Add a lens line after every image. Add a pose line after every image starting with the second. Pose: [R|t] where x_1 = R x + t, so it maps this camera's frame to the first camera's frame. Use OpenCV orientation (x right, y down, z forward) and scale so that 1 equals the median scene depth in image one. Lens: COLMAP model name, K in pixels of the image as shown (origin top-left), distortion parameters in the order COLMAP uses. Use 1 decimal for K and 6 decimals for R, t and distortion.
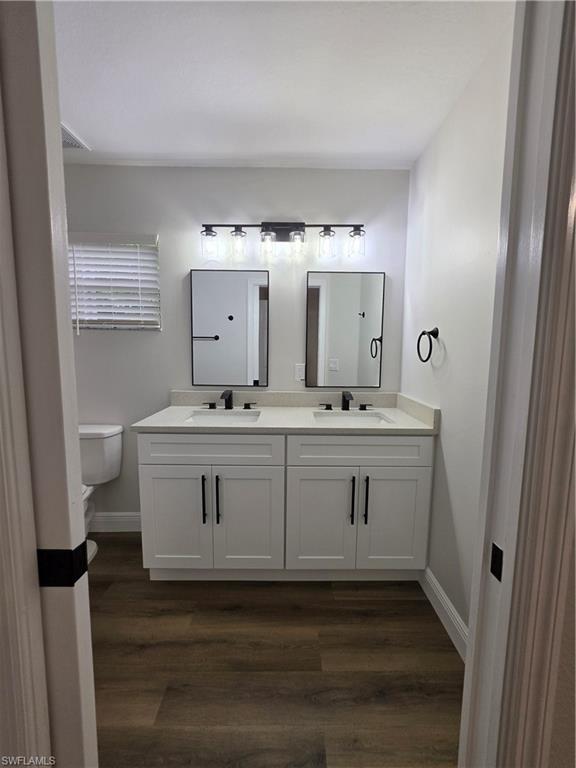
lens RADIAL K [[309.1, 0, 292.4], [0, 309.1, 383.2], [0, 0, 1]] dist [-0.000970, 0.000789]
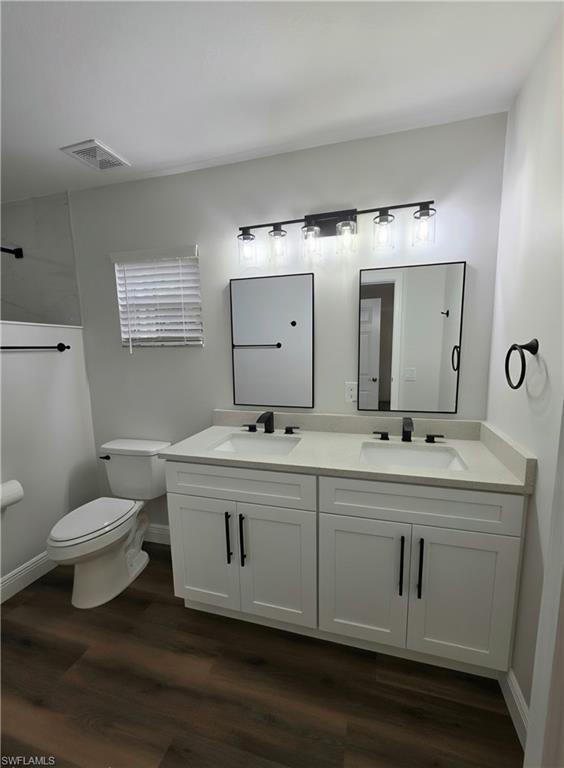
lens RADIAL K [[317.9, 0, 292.0], [0, 317.9, 393.6], [0, 0, 1]] dist [0.000035, 0.000203]
pose [[0.960152, 0.016029, -0.279017, 0.119432], [-0.005394, 0.999231, 0.038842, -0.068435], [0.279425, -0.035790, 0.959500, 0.137268]]
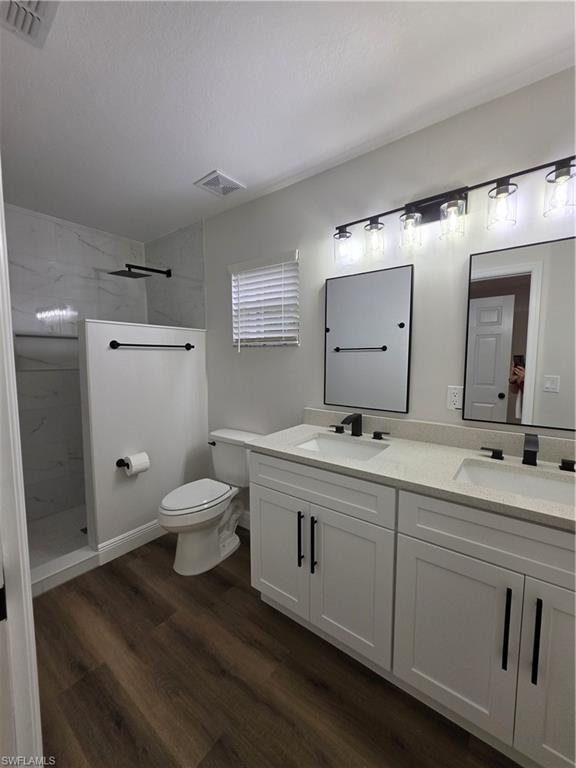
lens RADIAL K [[309.1, 0, 292.4], [0, 309.1, 383.2], [0, 0, 1]] dist [-0.000970, 0.000789]
pose [[0.793226, 0.040560, -0.607575, 0.170830], [-0.054421, 0.998508, -0.004393, -0.048715], [0.606491, 0.036549, 0.794250, 0.220958]]
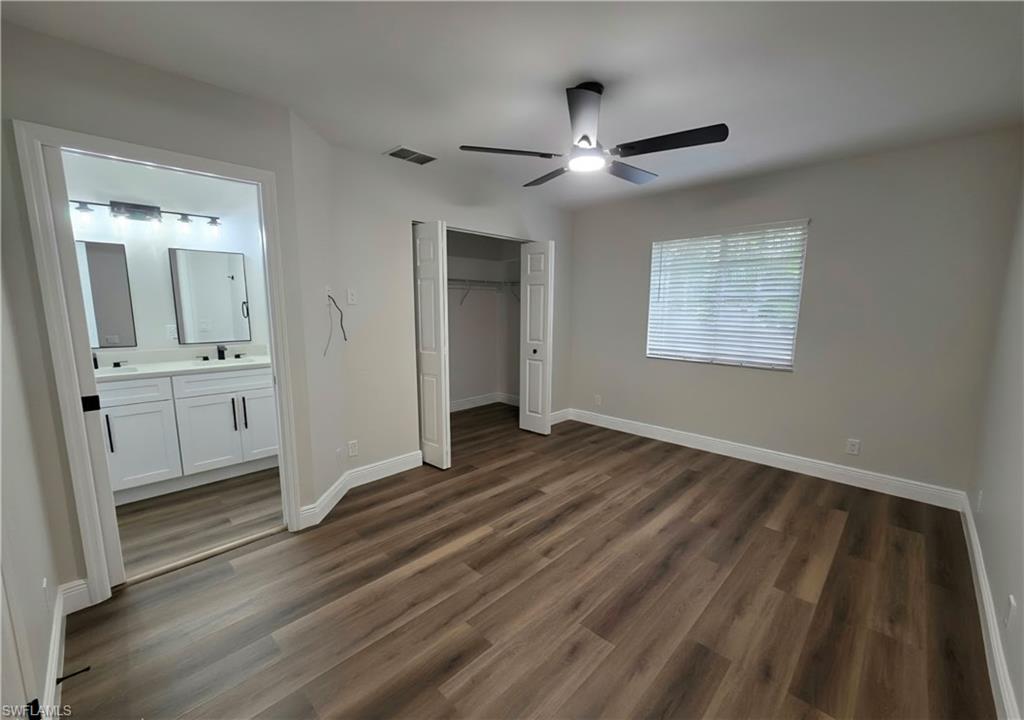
lens RADIAL K [[408.6, 0, 508.9], [0, 408.6, 366.3], [0, 0, 1]] dist [-0.001303, -0.000115]
pose [[0.715342, -0.113289, 0.689530, -0.155094], [0.080692, 0.993561, 0.079529, 0.079014], [-0.694100, -0.001251, 0.719878, -1.096954]]
